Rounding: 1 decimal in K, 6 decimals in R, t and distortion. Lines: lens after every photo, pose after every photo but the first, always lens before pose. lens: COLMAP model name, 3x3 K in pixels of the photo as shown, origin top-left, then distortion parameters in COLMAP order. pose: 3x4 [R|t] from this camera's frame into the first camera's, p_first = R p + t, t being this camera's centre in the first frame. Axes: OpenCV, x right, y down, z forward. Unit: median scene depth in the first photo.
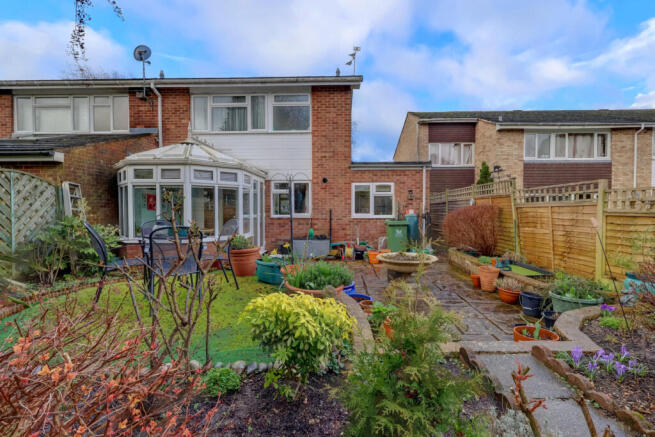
lens RADIAL K [[304.5, 0, 329.3], [0, 304.5, 218.0], [0, 0, 1]] dist [-0.005956, -0.000230]
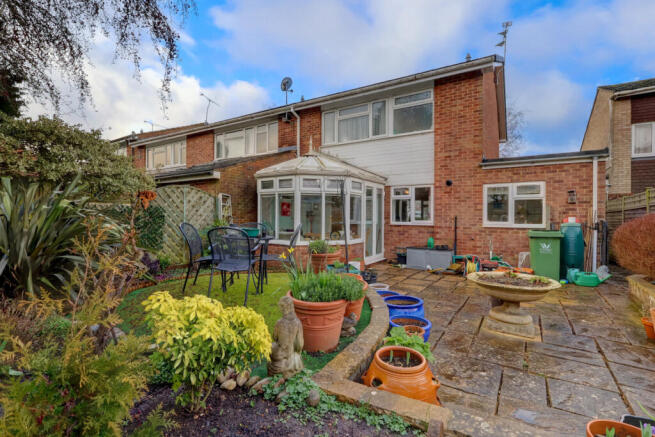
lens RADIAL K [[304.5, 0, 327.7], [0, 304.5, 217.7], [0, 0, 1]] dist [-0.005956, -0.000230]
pose [[0.859823, 0.007872, -0.510531, 0.133530], [-0.021939, 0.999527, -0.021536, 0.002203], [0.510121, 0.029718, 0.859589, 0.071375]]
